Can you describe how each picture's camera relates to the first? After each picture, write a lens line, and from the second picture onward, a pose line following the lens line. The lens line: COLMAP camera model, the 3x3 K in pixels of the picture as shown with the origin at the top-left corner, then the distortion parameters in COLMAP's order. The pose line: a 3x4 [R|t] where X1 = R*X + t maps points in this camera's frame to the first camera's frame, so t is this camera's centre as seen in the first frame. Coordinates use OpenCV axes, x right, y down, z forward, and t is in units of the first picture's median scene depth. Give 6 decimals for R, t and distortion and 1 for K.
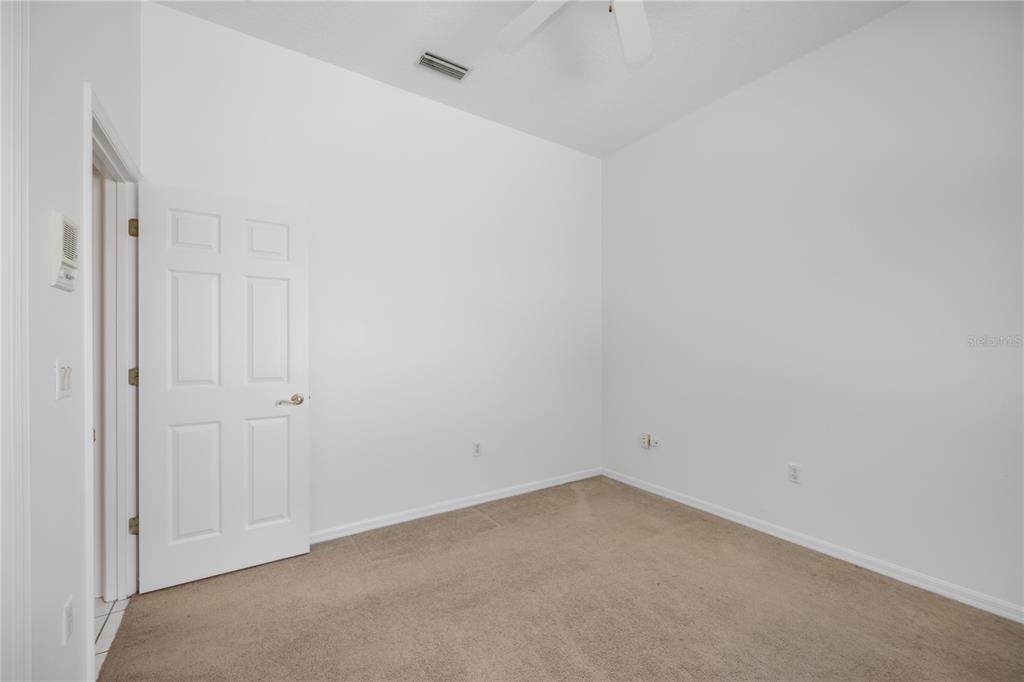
lens RADIAL K [[410.9, 0, 512.0], [0, 410.9, 341.0], [0, 0, 1]] dist [-0.002294, -0.000303]
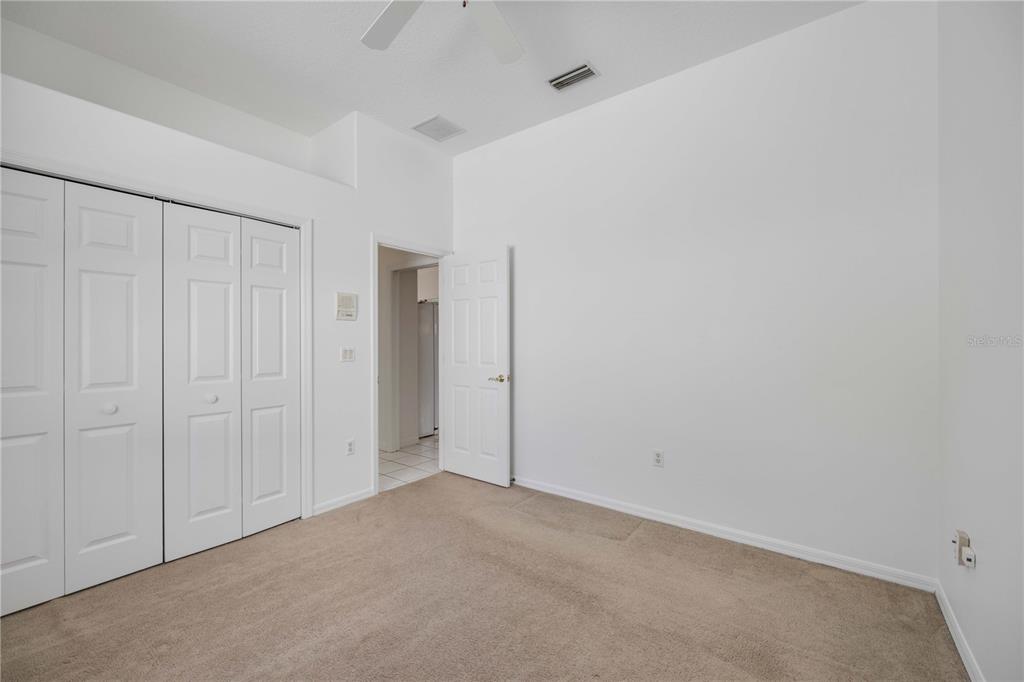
lens RADIAL K [[414.2, 0, 510.7], [0, 414.2, 337.6], [0, 0, 1]] dist [-0.001876, -0.000585]
pose [[0.332223, -0.008875, -0.943159, 0.795608], [0.011686, 0.999918, -0.005292, 0.004980], [0.943128, -0.009264, 0.332300, 0.499605]]
